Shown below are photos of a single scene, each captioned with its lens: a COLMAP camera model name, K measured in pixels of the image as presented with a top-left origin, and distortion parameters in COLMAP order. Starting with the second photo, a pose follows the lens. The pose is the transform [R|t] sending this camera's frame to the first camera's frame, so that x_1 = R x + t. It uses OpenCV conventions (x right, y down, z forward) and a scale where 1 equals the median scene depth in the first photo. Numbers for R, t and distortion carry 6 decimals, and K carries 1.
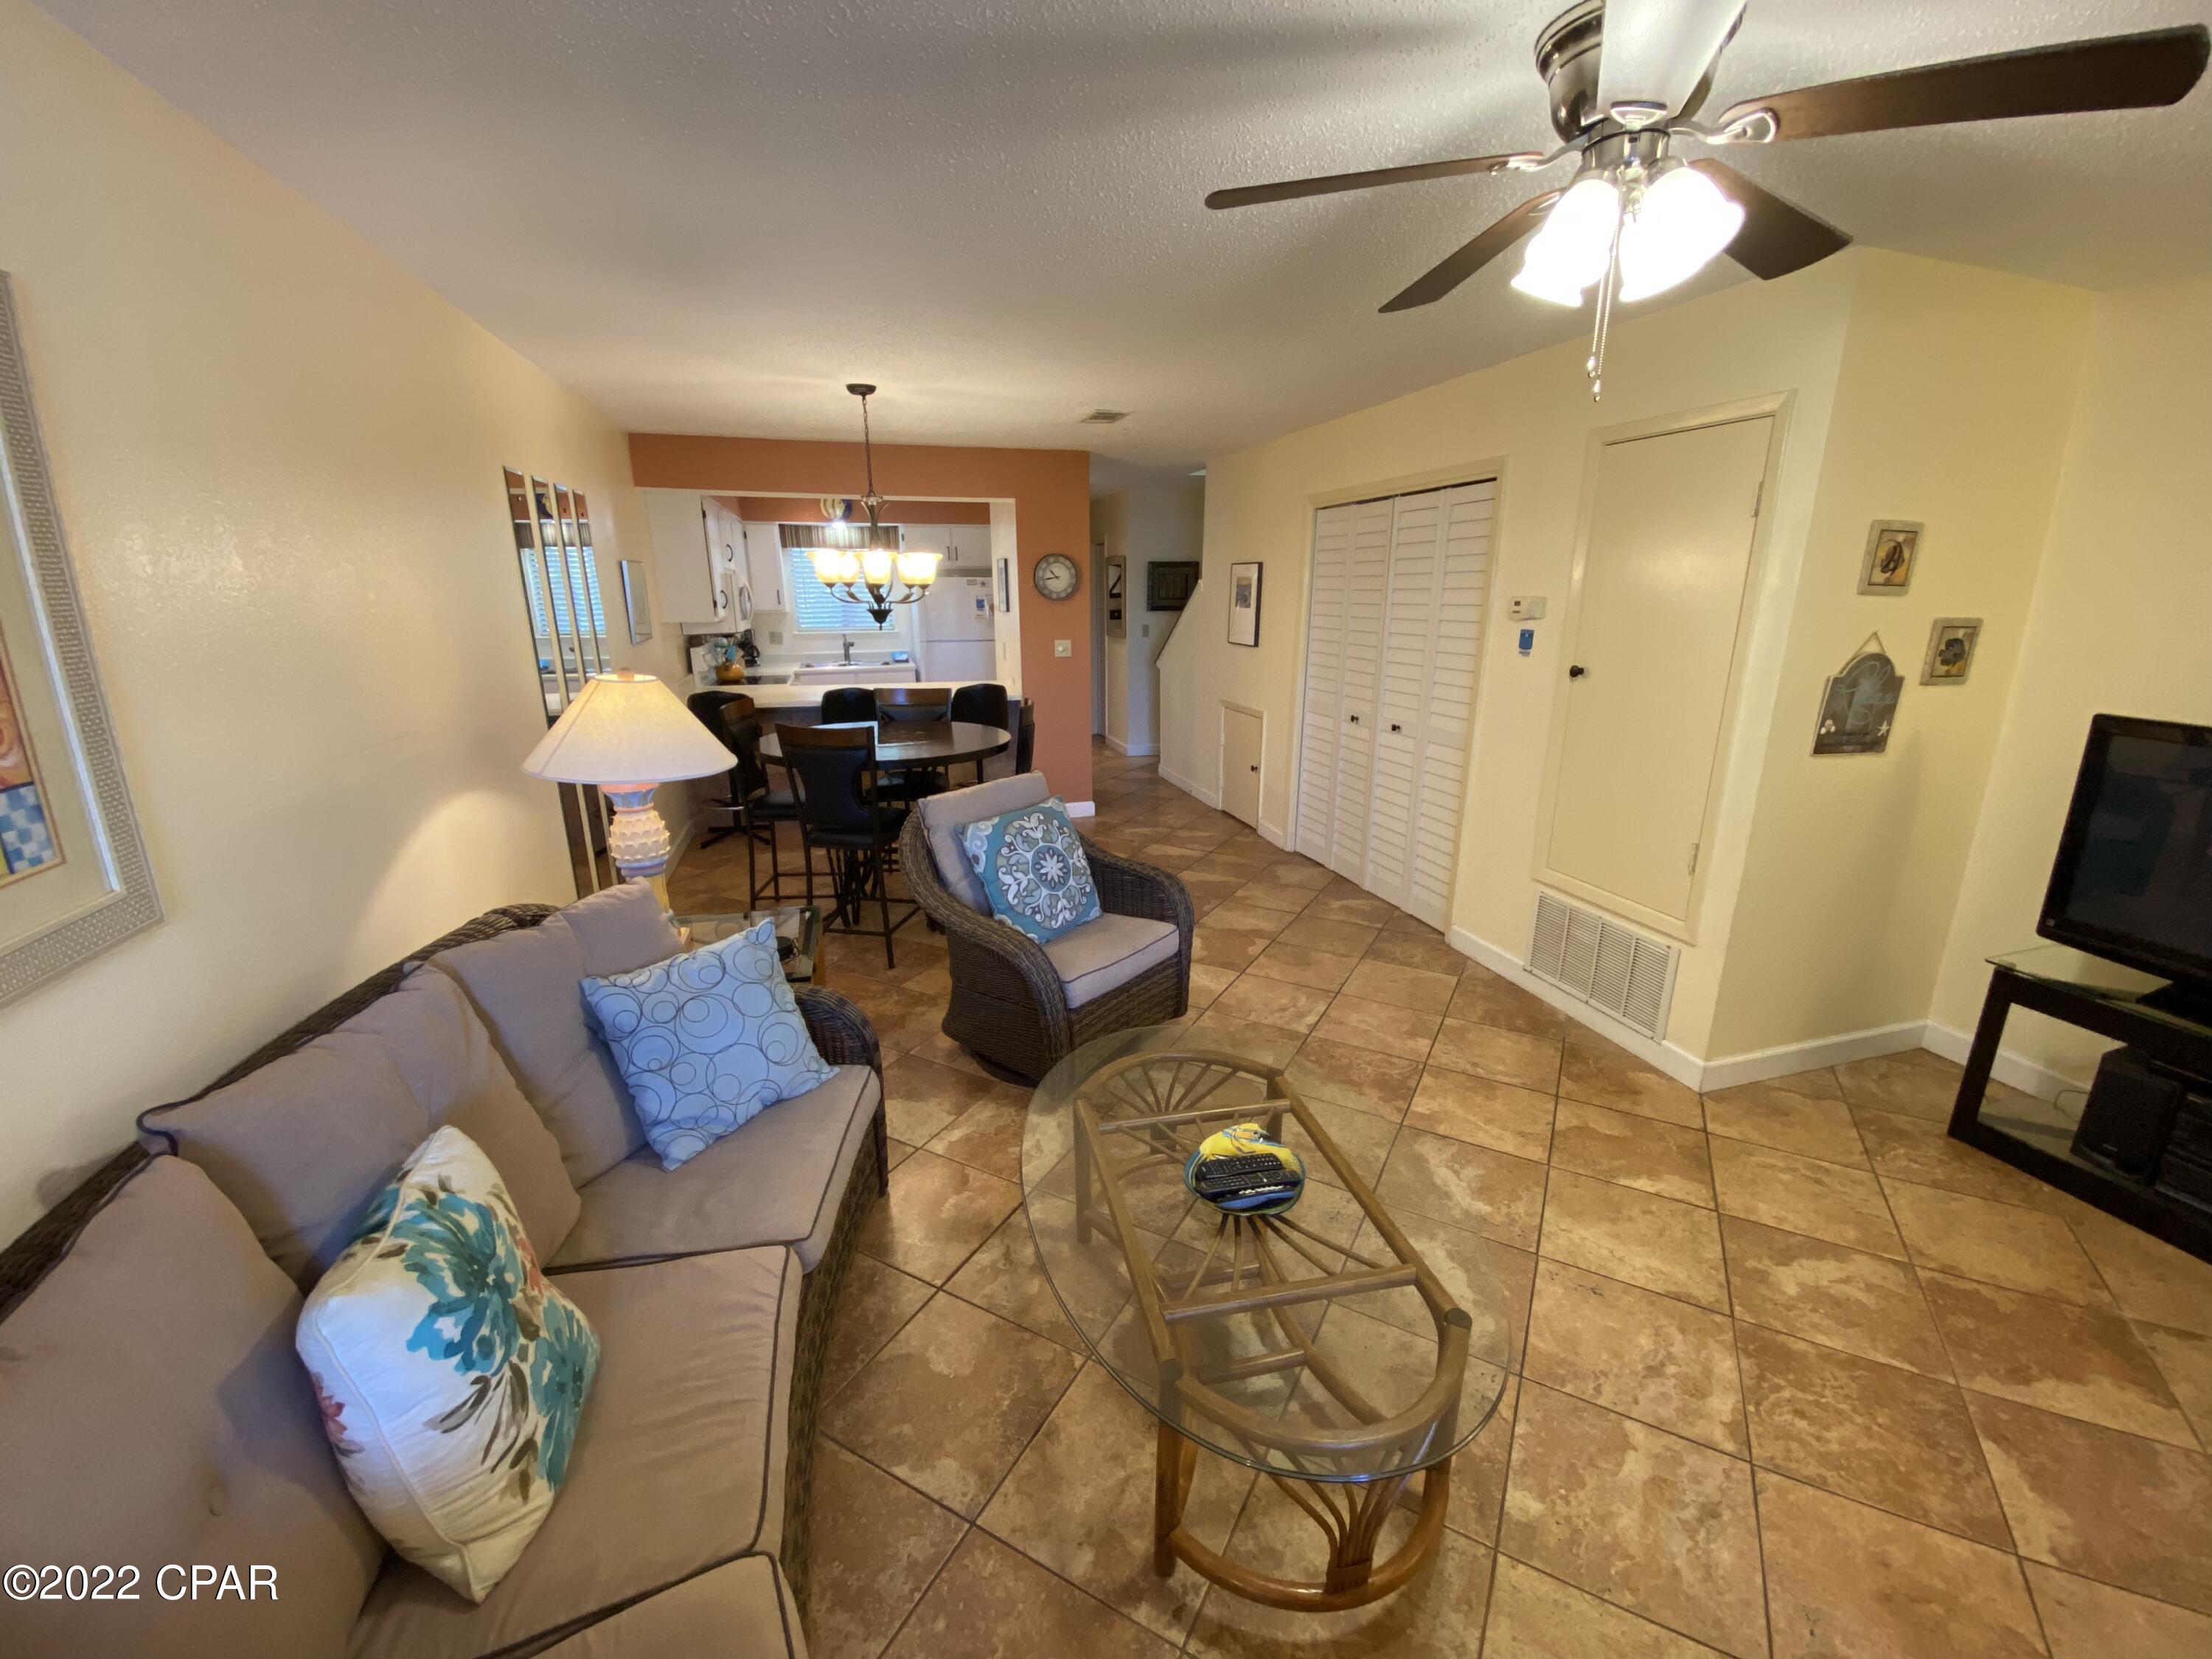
lens RADIAL K [[895.2, 0, 1106.2], [0, 895.2, 828.9], [0, 0, 1]] dist [0.024920, -0.019425]
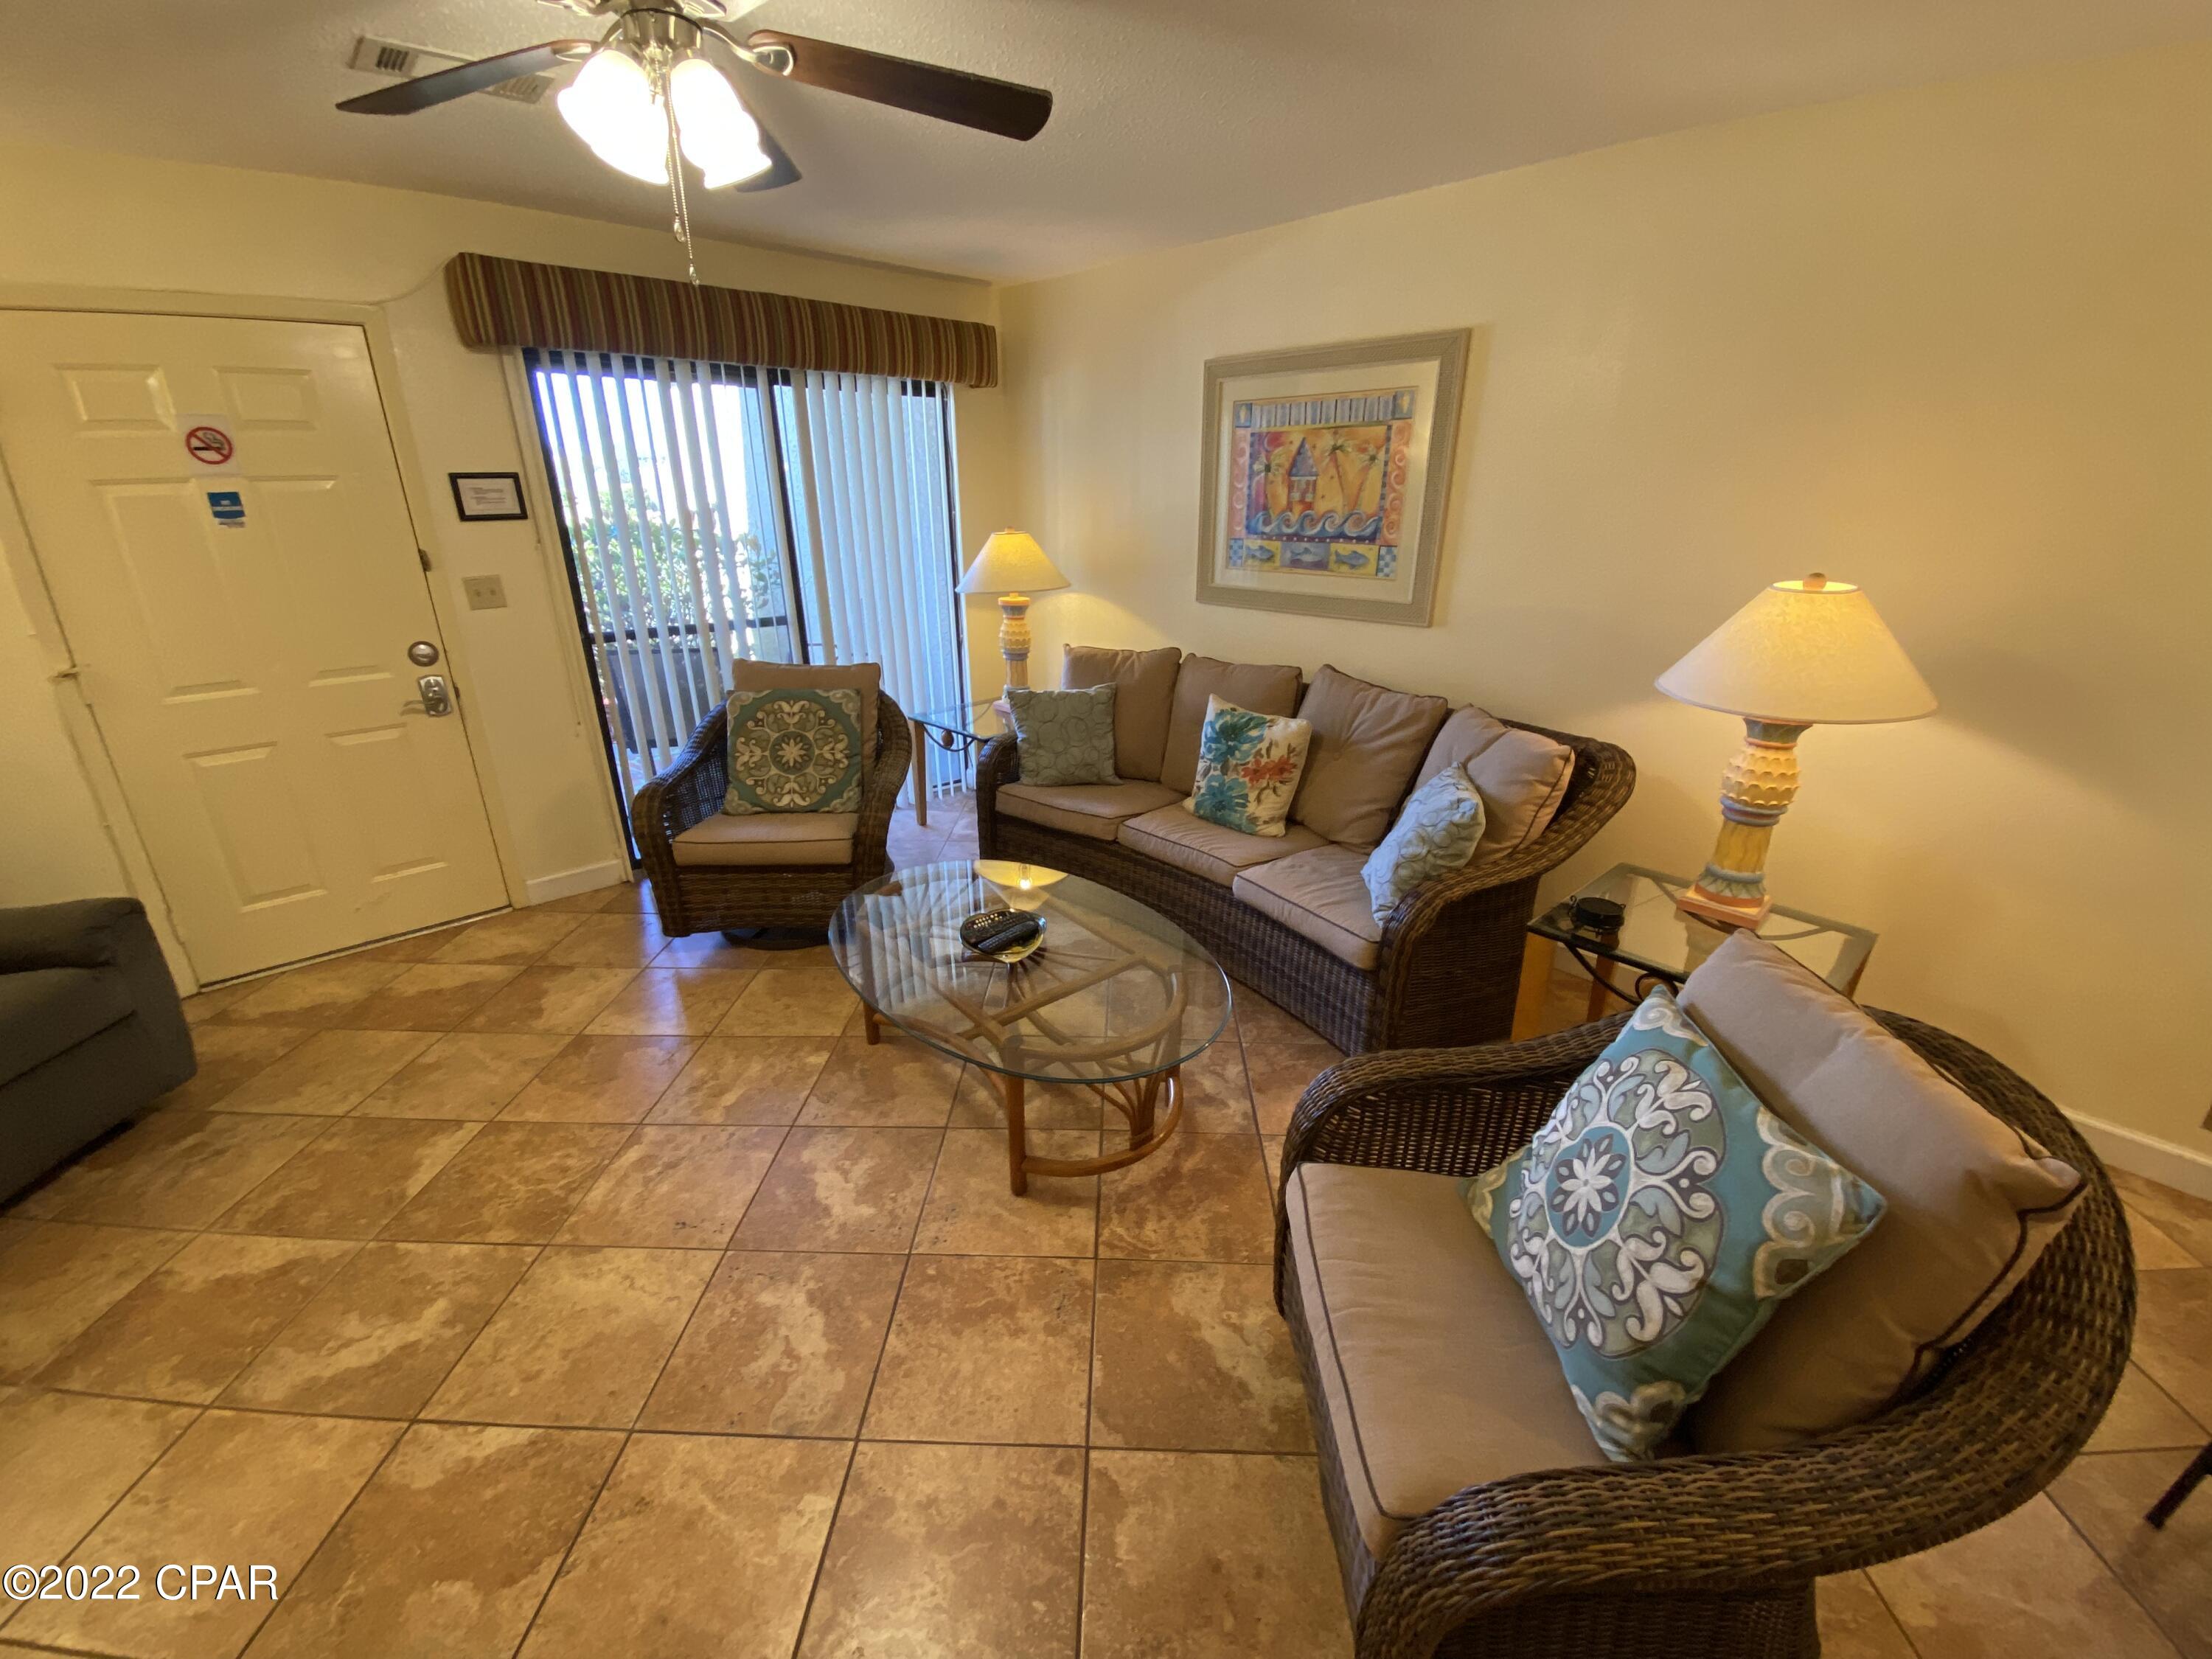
lens RADIAL K [[895.2, 0, 1102.6], [0, 895.2, 831.6], [0, 0, 1]] dist [0.024920, -0.019425]
pose [[-0.890448, 0.169781, -0.422229, 0.372857], [-0.117905, 0.810054, 0.574379, -0.346299], [0.439547, 0.561237, -0.701293, 1.282454]]
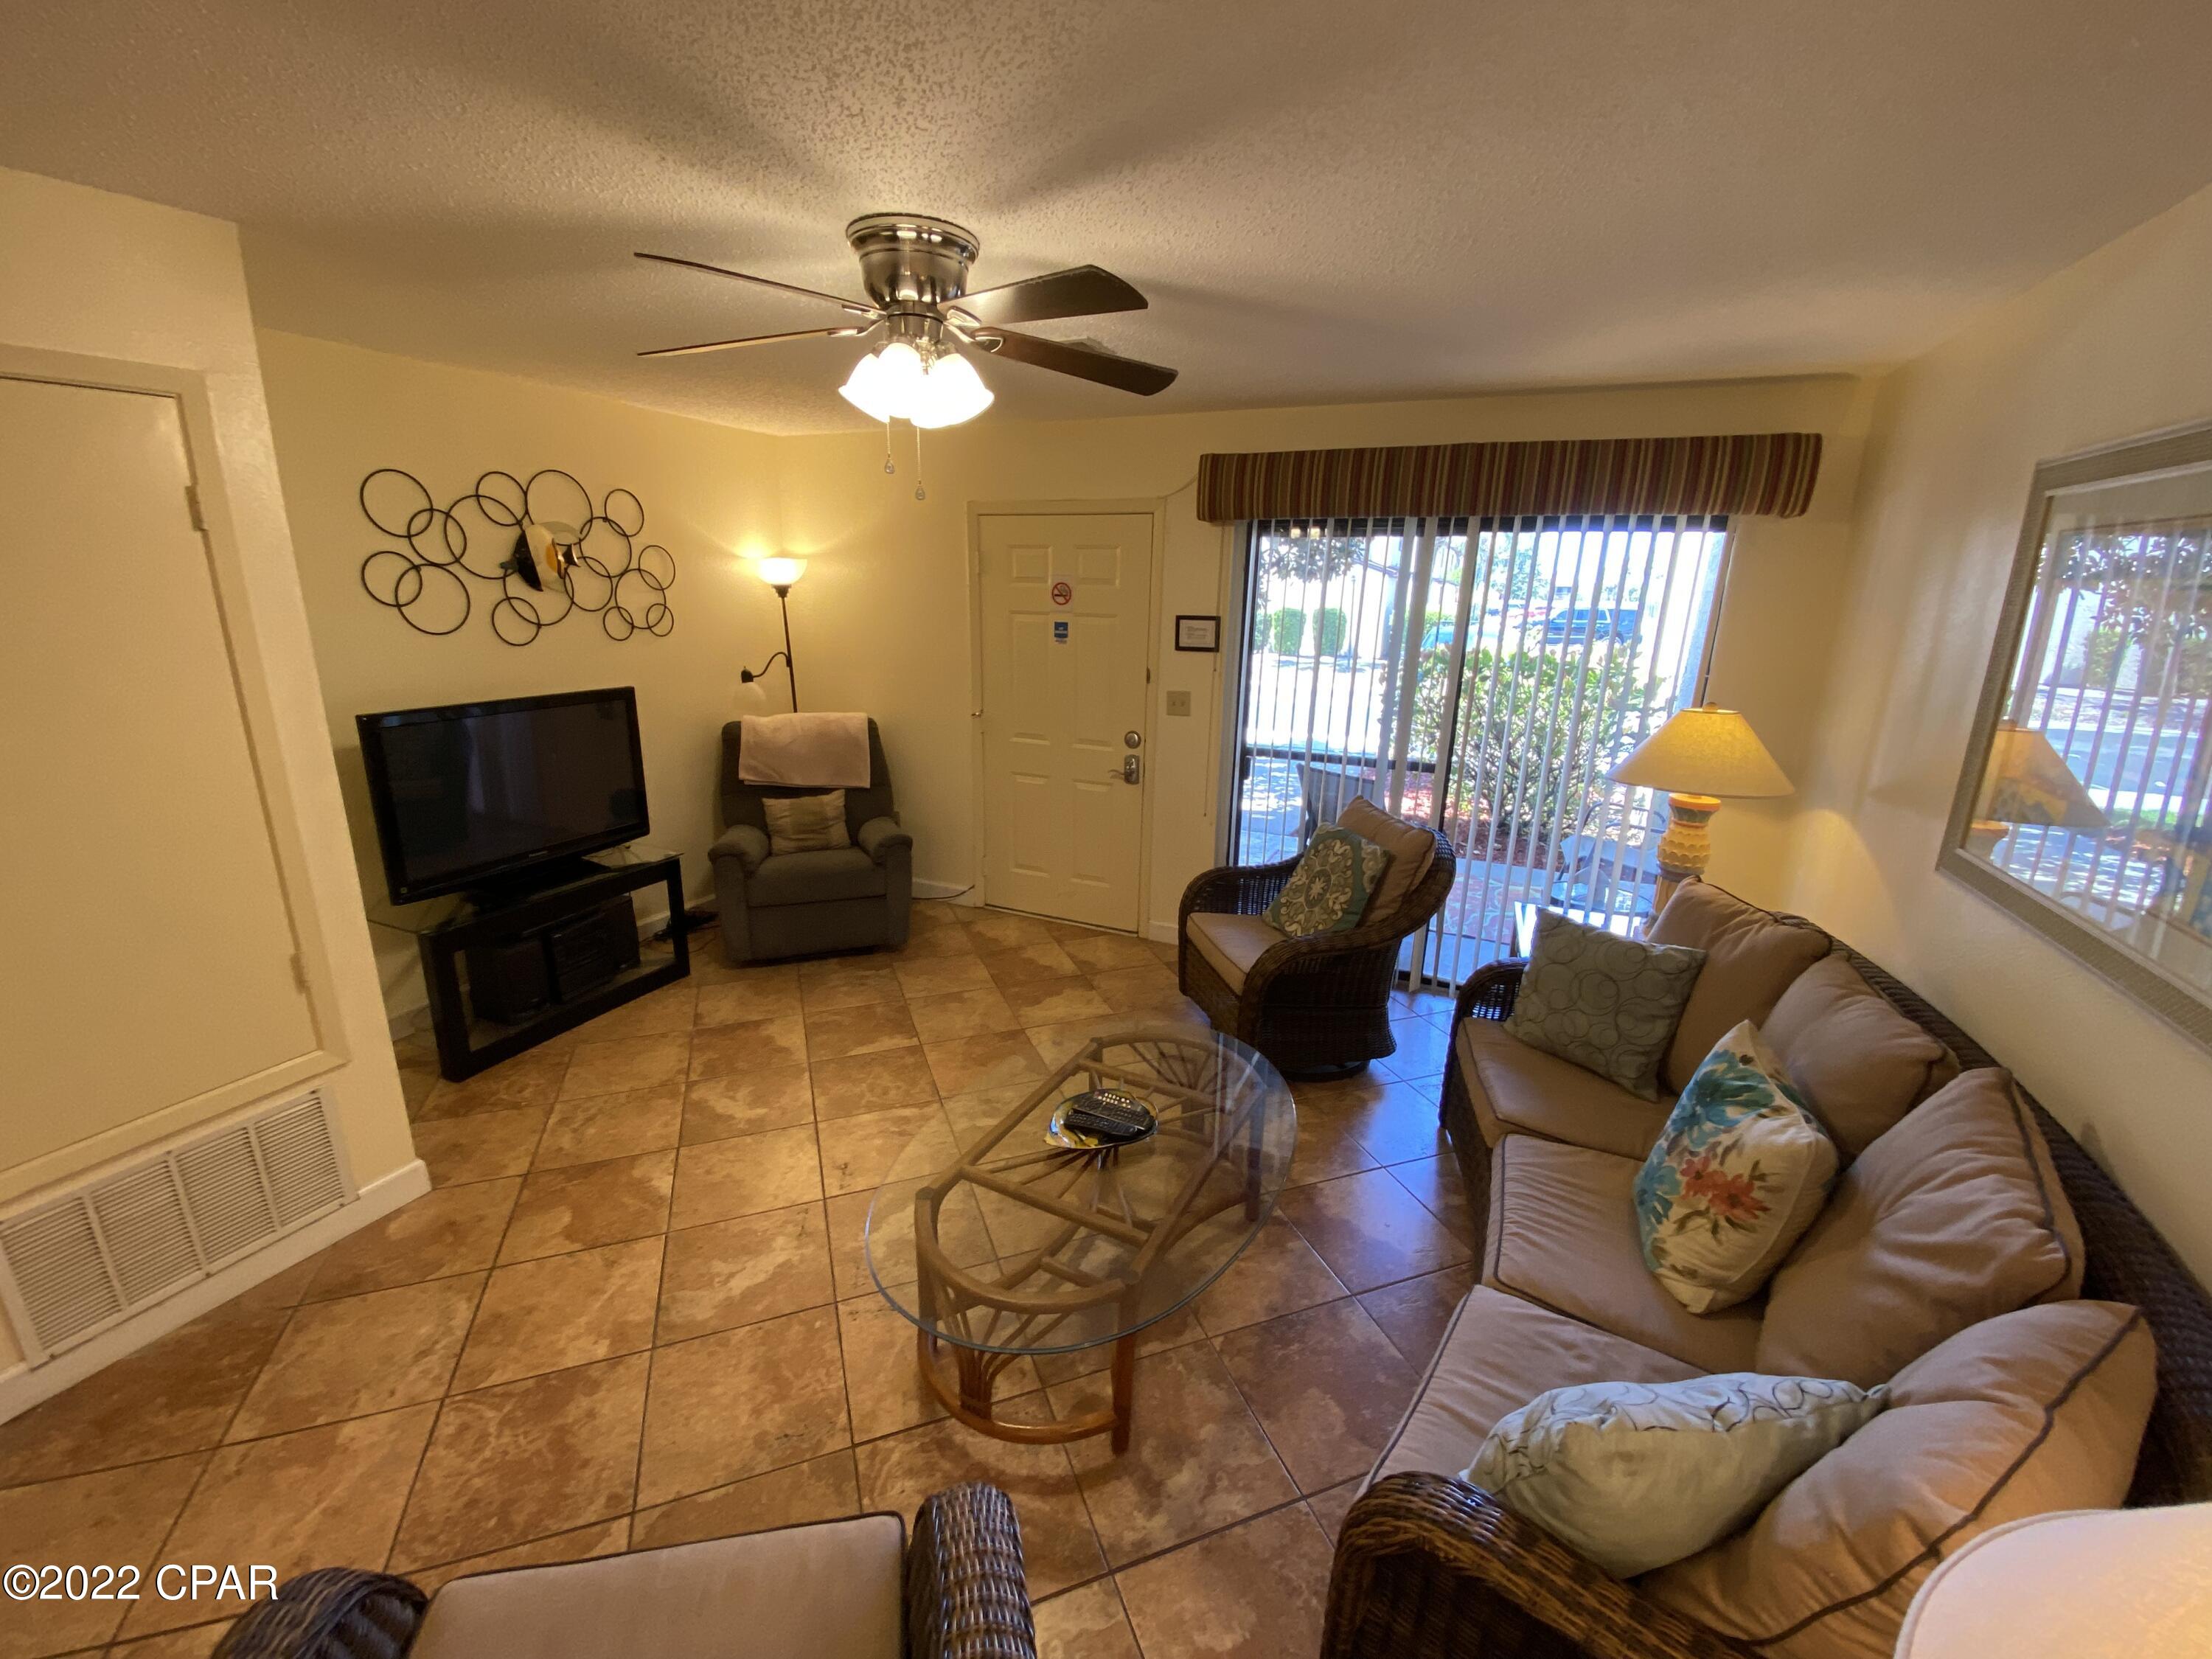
lens RADIAL K [[895.2, 0, 1104.4], [0, 895.2, 830.3], [0, 0, 1]] dist [0.024920, -0.019425]
pose [[-0.763737, -0.182511, 0.619189, -0.349541], [0.151466, 0.881754, 0.446731, -0.334445], [-0.627506, 0.434971, -0.645784, 1.082815]]
